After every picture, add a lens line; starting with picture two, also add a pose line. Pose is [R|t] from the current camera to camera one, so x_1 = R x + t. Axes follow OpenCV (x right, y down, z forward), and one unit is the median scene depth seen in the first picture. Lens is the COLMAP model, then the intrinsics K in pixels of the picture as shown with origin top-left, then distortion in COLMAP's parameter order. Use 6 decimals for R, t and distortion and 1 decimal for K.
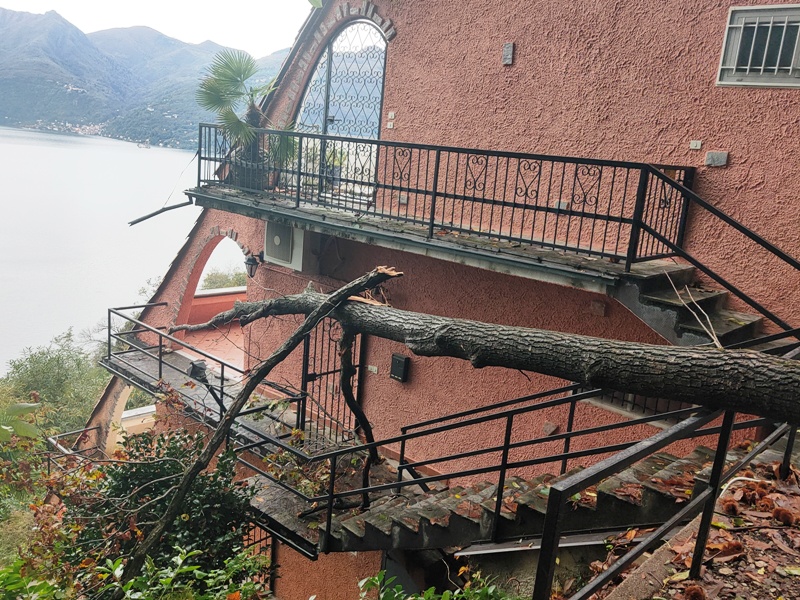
lens RADIAL K [[622.3, 0, 400.7], [0, 622.3, 314.1], [0, 0, 1]] dist [0.035334, -0.060722]
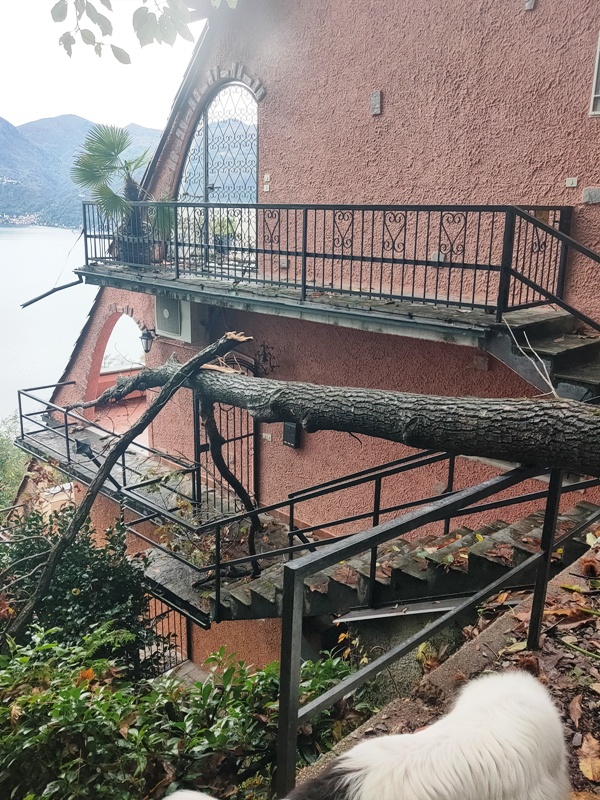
lens RADIAL K [[608.2, 0, 300.0], [0, 608.2, 400.0], [0, 0, 1]] dist [0.033907, -0.055455]
pose [[0.996233, -0.053985, -0.067861, 0.099488], [0.056097, 0.997986, 0.029611, 0.004991], [0.066125, -0.033306, 0.997255, 0.042461]]
